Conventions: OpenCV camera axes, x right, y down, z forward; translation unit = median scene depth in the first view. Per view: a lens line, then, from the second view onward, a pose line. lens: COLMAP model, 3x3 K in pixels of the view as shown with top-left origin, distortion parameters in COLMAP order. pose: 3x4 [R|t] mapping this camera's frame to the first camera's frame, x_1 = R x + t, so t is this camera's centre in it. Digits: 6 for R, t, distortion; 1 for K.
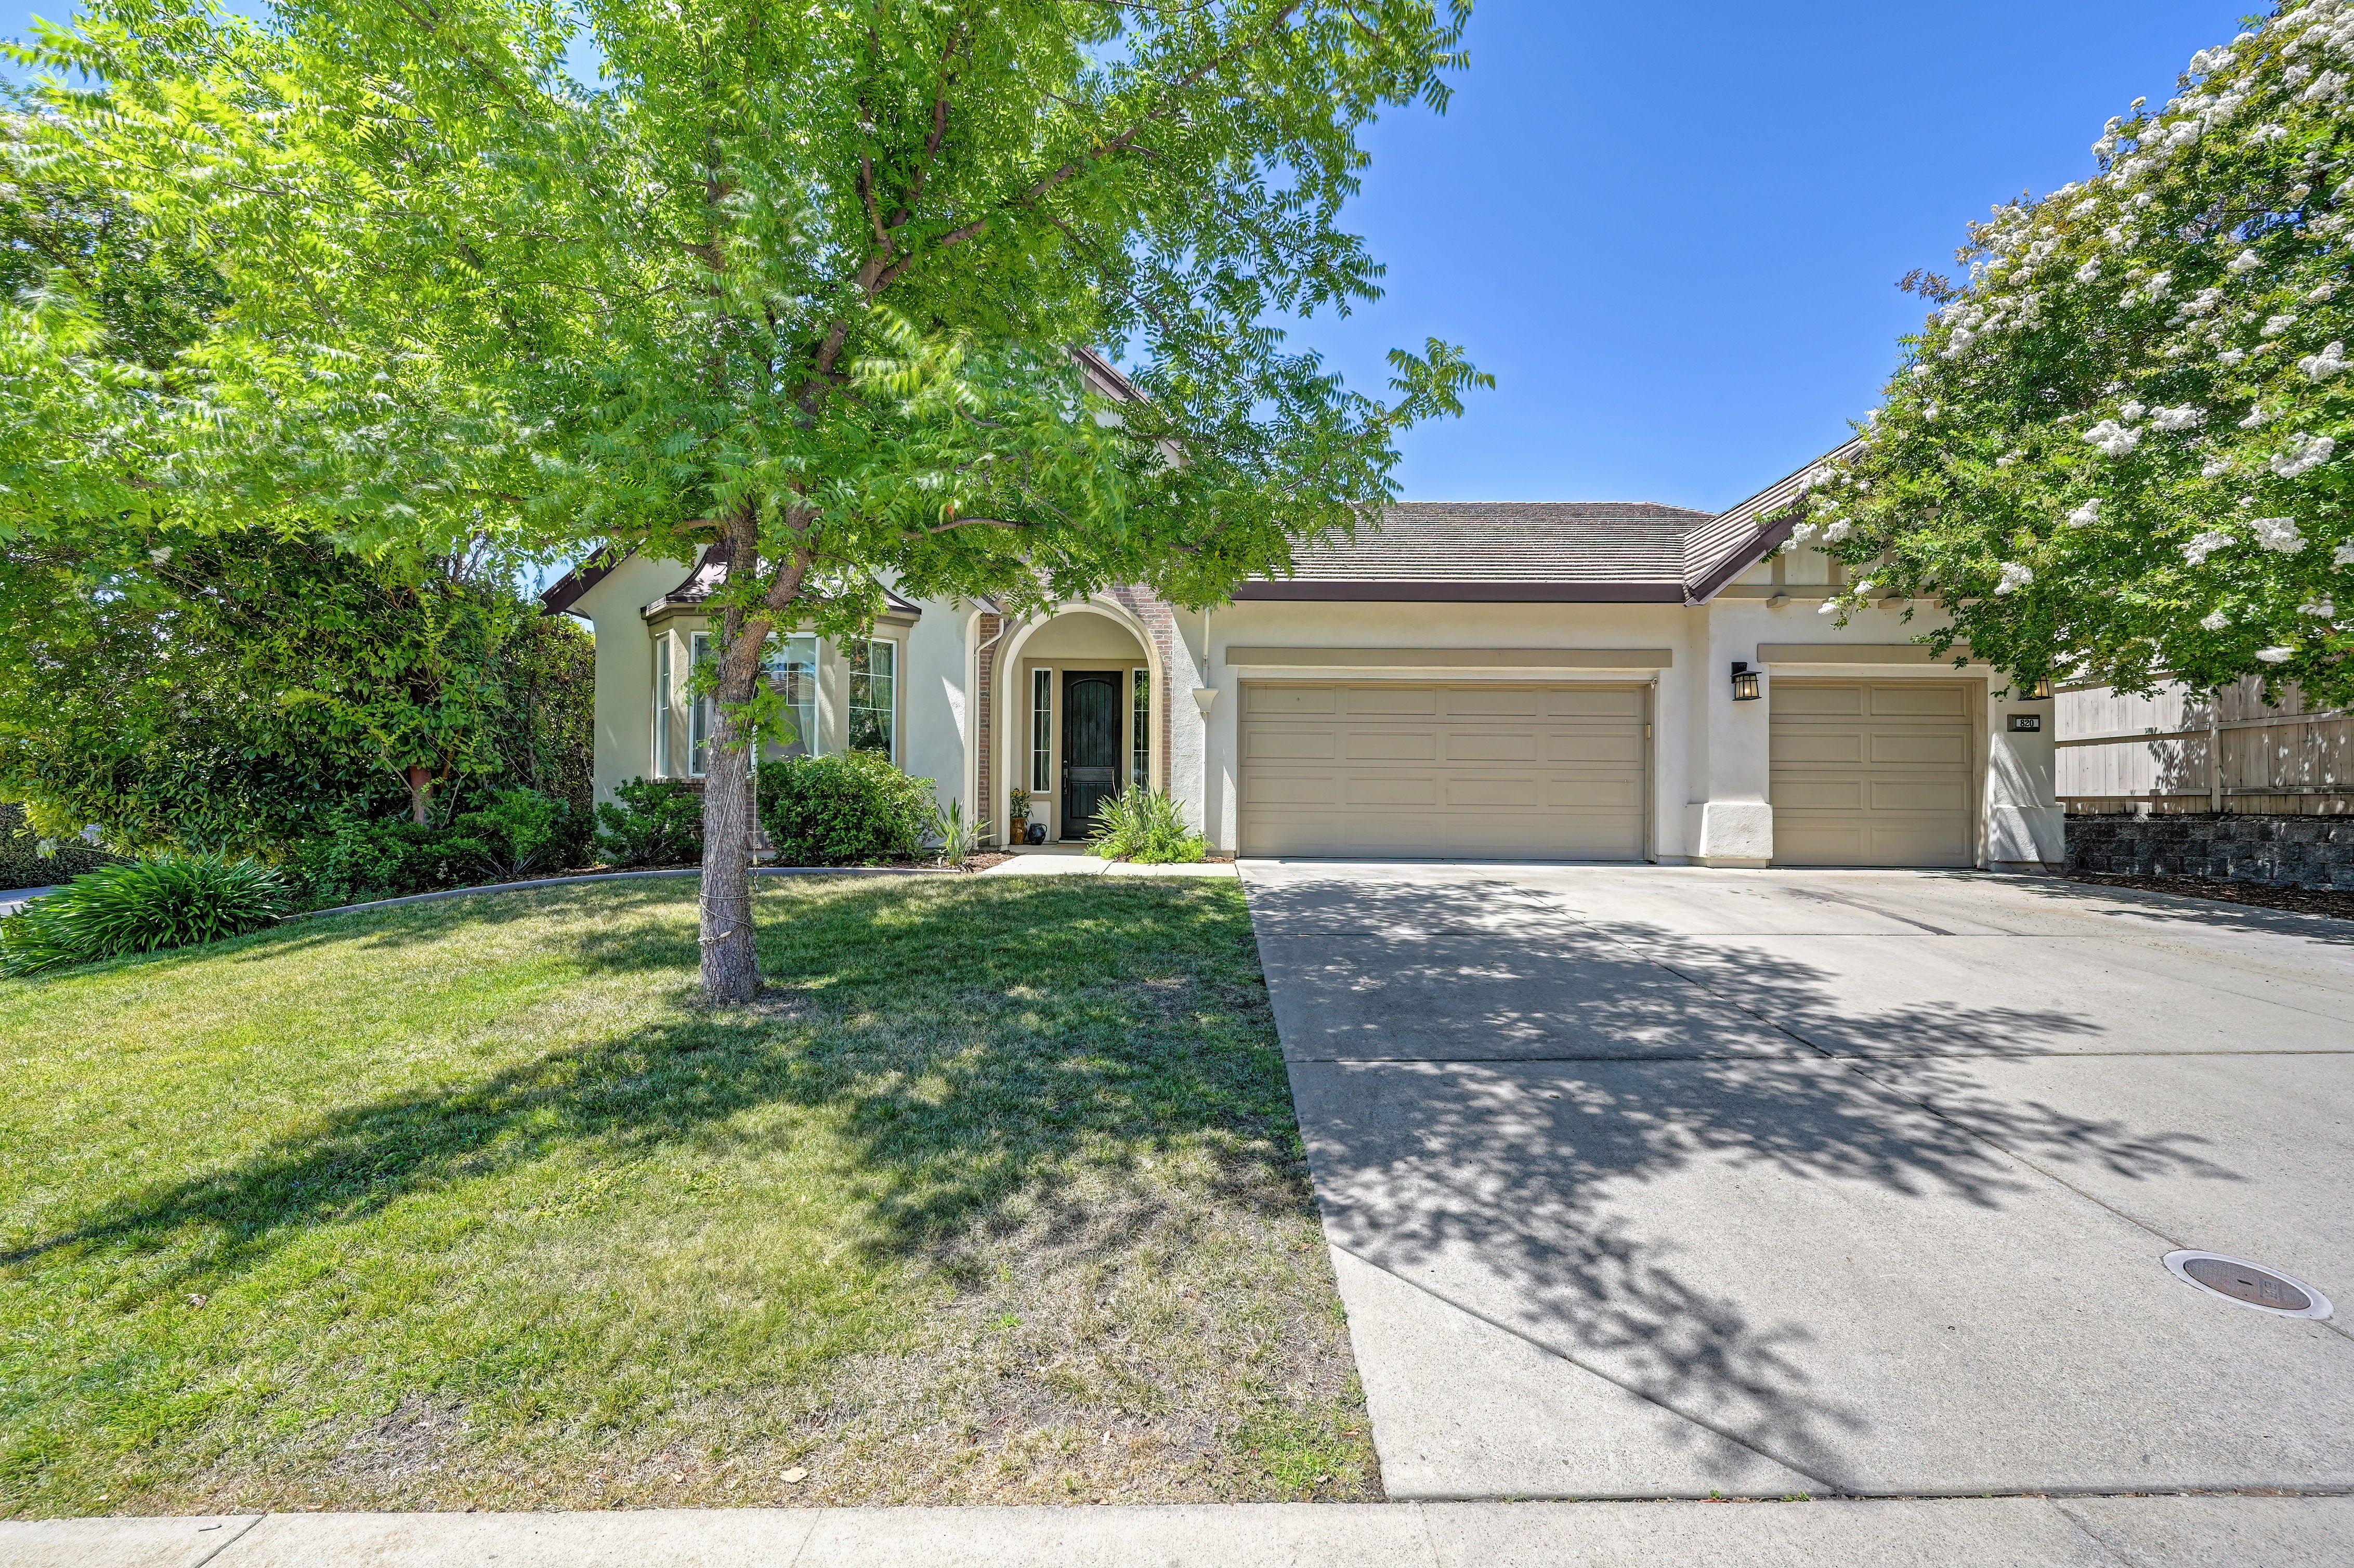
lens RADIAL K [[946.3, 0, 1173.5], [0, 946.3, 794.7], [0, 0, 1]] dist [0.000337, 0.000155]
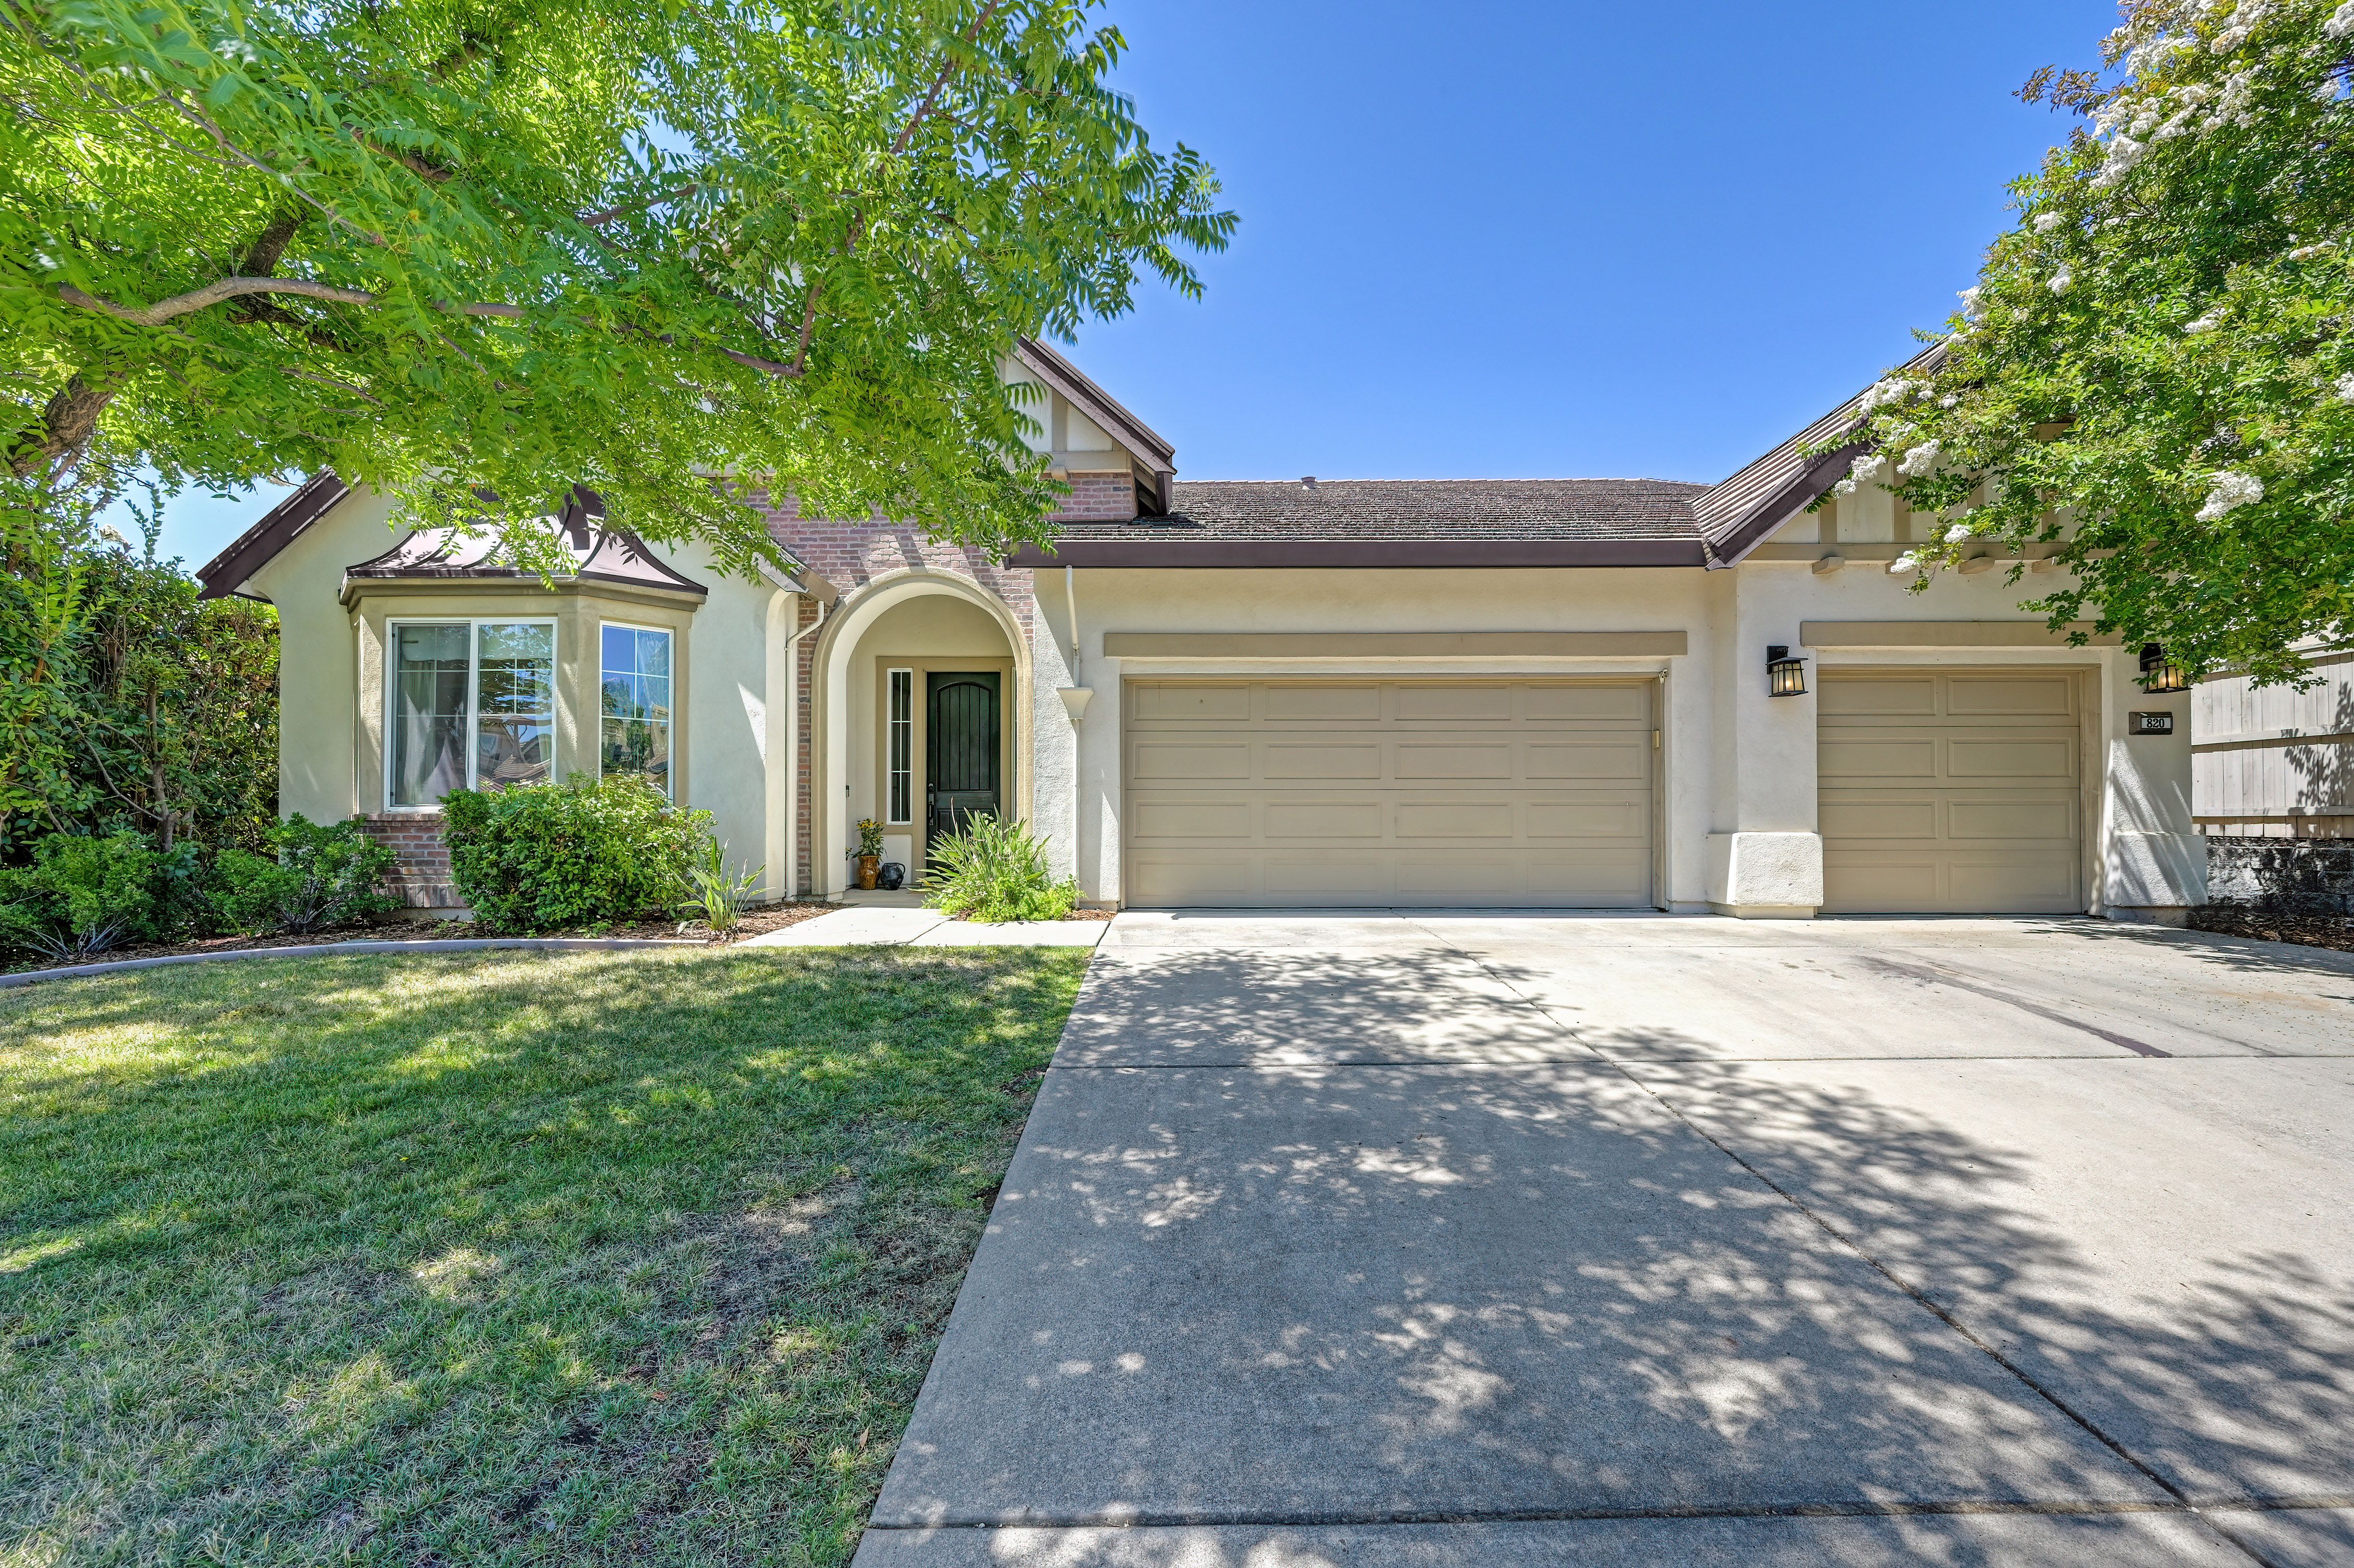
lens RADIAL K [[958.5, 0, 1169.9], [0, 958.5, 814.7], [0, 0, 1]] dist [0.000780, 0.000028]
pose [[0.999872, -0.010054, 0.012454, 0.141444], [0.010023, 0.999946, 0.002561, -0.017012], [-0.012479, -0.002436, 0.999919, 0.331619]]
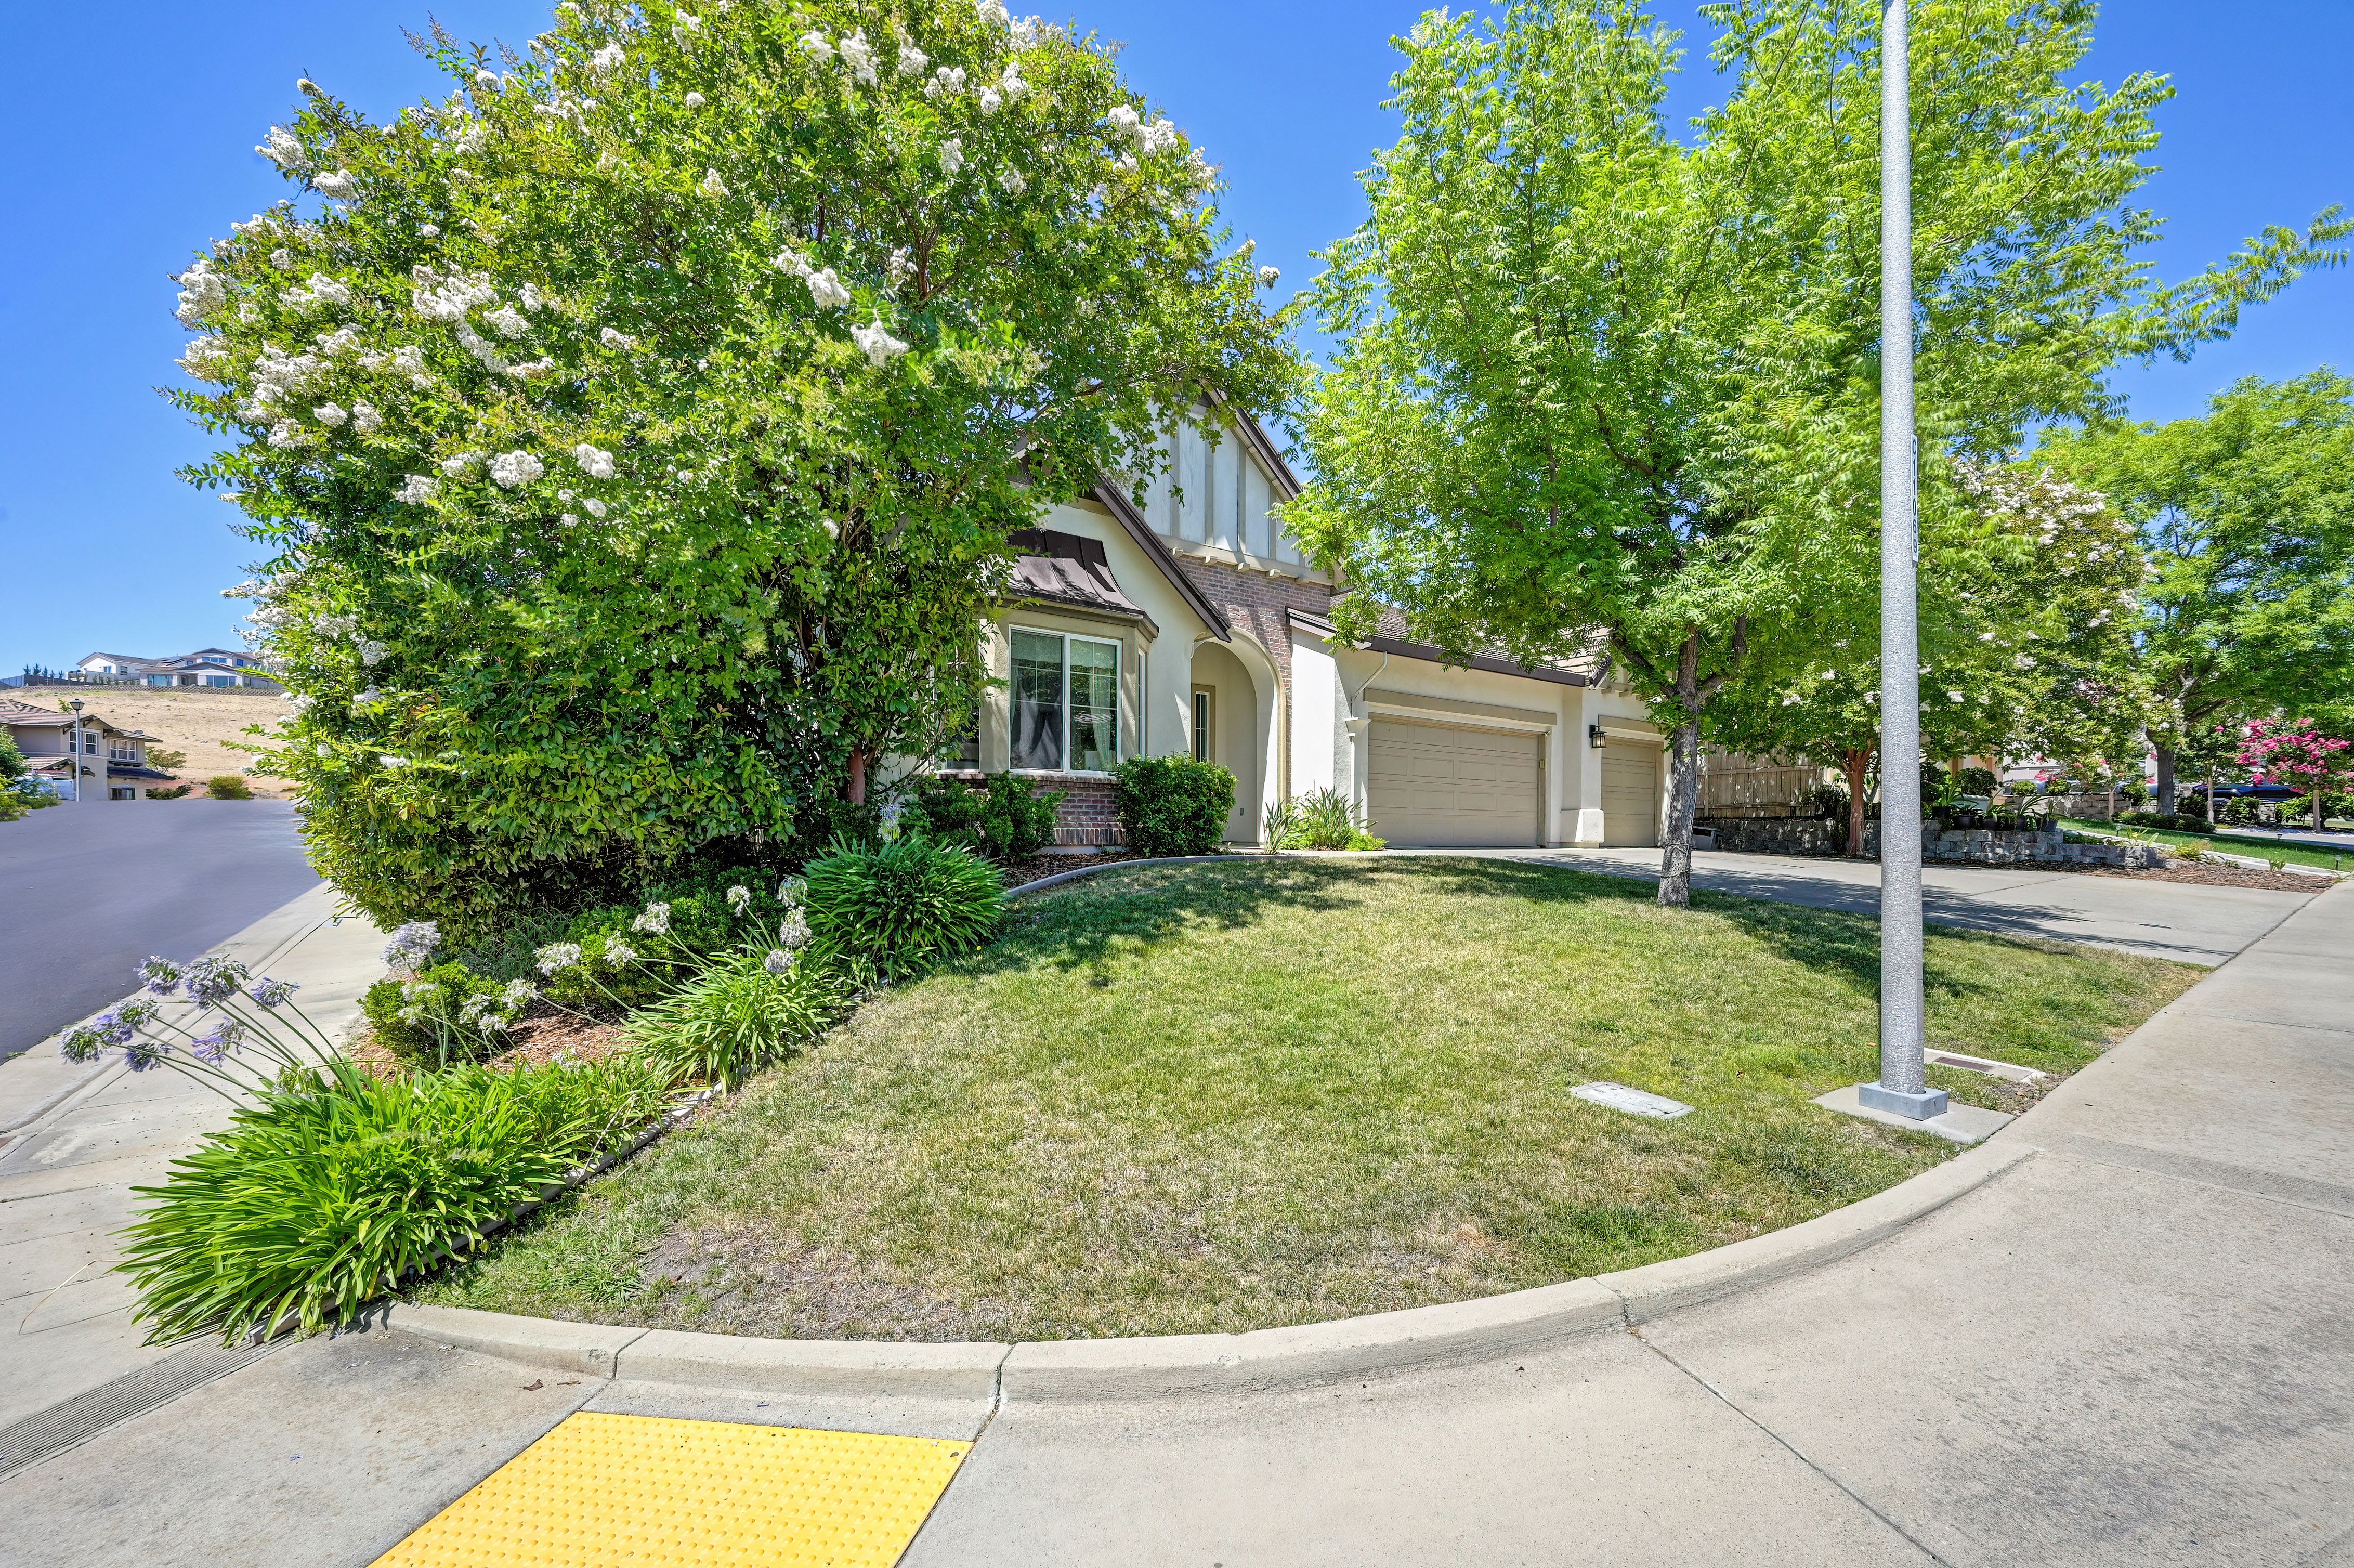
lens RADIAL K [[952.3, 0, 1184.9], [0, 952.3, 822.5], [0, 0, 1]] dist [-0.001378, -0.000068]
pose [[0.785602, 0.000071, 0.618732, -1.383275], [-0.004561, 0.999973, 0.005677, 0.035753], [-0.618715, -0.007282, 0.785582, 0.169067]]
